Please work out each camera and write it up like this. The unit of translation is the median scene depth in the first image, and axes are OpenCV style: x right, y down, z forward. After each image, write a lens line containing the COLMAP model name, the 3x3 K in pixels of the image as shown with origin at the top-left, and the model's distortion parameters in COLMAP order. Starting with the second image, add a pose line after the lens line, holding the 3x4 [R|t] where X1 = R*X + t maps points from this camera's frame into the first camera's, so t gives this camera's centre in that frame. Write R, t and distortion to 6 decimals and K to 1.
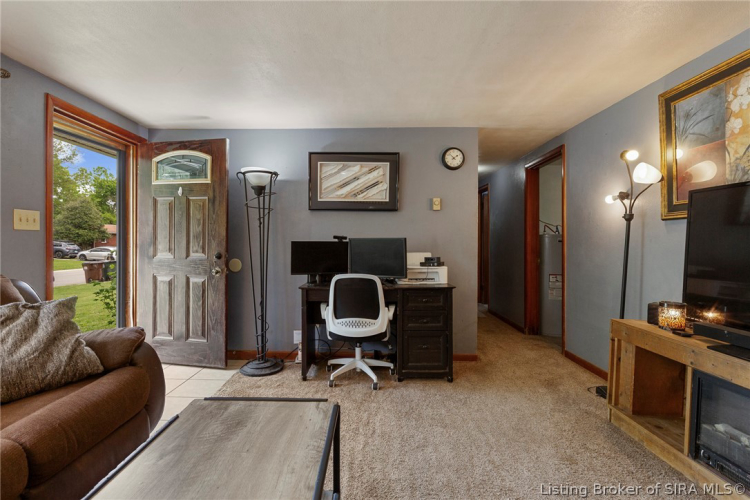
lens RADIAL K [[350.1, 0, 358.0], [0, 350.1, 242.6], [0, 0, 1]] dist [-0.002110, 0.000468]
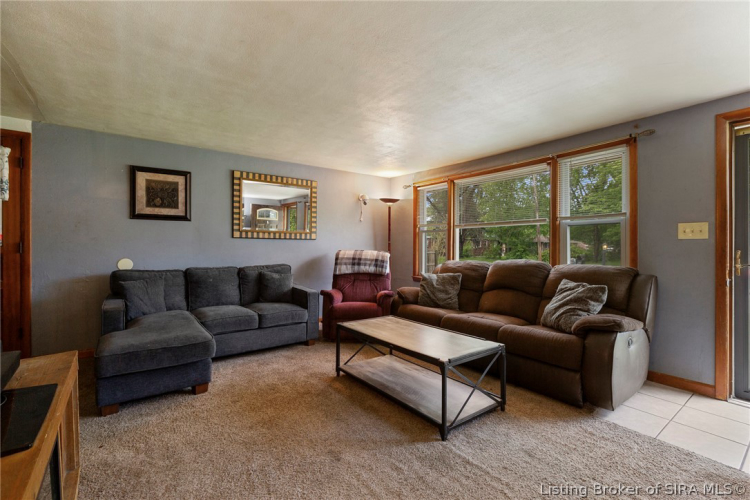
lens RADIAL K [[339.7, 0, 376.1], [0, 339.7, 248.2], [0, 0, 1]] dist [0.003600, 0.000200]
pose [[-0.782419, -0.003729, -0.622741, 0.479003], [-0.006345, 0.999978, 0.001984, -0.000349], [0.622720, 0.005504, -0.782425, 0.905520]]
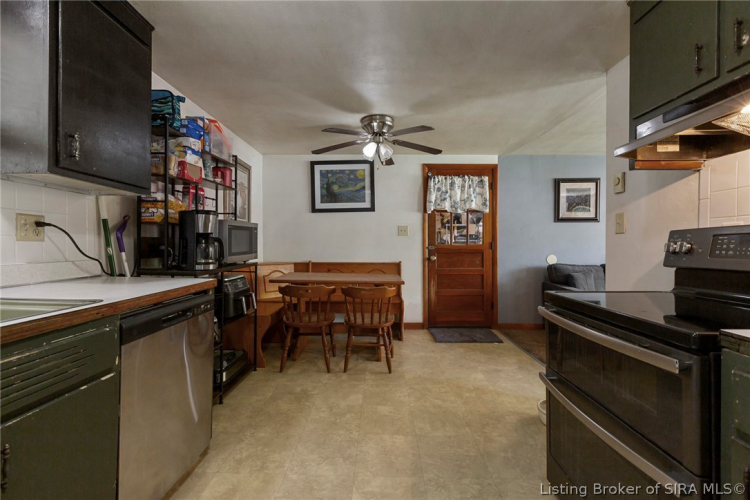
lens RADIAL K [[339.7, 0, 376.5], [0, 339.7, 250.8], [0, 0, 1]] dist [0.003600, 0.000200]
pose [[-0.999933, -0.005233, -0.010308, 1.166471], [-0.005407, 0.999842, 0.016929, 0.006002], [0.010218, 0.016984, -0.999804, 0.889914]]
